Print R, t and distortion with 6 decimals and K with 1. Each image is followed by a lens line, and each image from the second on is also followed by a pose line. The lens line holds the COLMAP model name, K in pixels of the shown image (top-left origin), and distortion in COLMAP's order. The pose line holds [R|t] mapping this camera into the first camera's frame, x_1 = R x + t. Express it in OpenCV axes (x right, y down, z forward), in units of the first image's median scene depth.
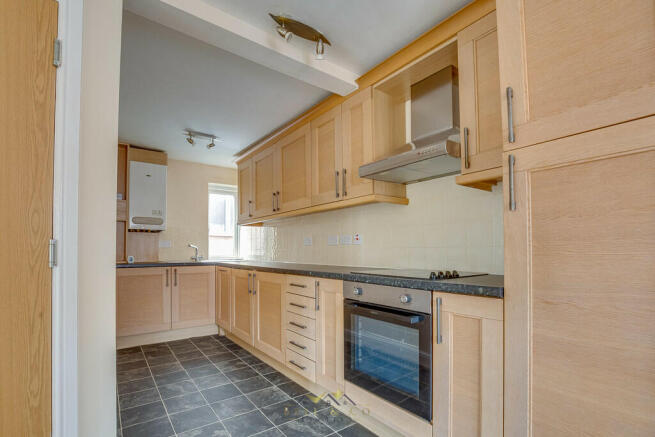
lens RADIAL K [[304.5, 0, 327.0], [0, 304.5, 244.0], [0, 0, 1]] dist [-0.021640, 0.000503]
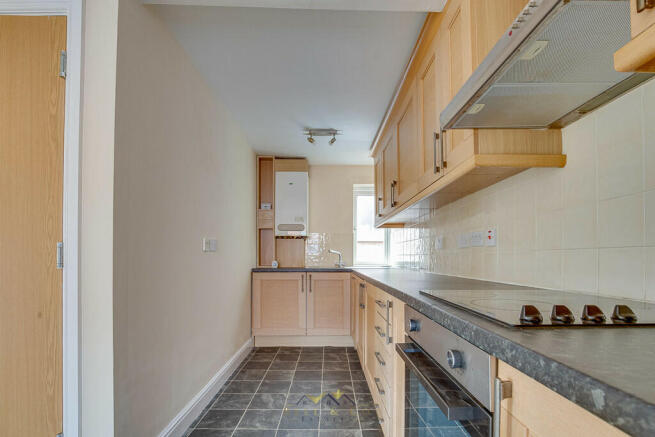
lens RADIAL K [[314.6, 0, 330.0], [0, 314.6, 256.1], [0, 0, 1]] dist [-0.024929, -0.000134]
pose [[0.812033, 0.001486, -0.583610, 0.170126], [0.007759, 0.999881, 0.013341, 0.009263], [0.583560, -0.015362, 0.811925, 0.231241]]
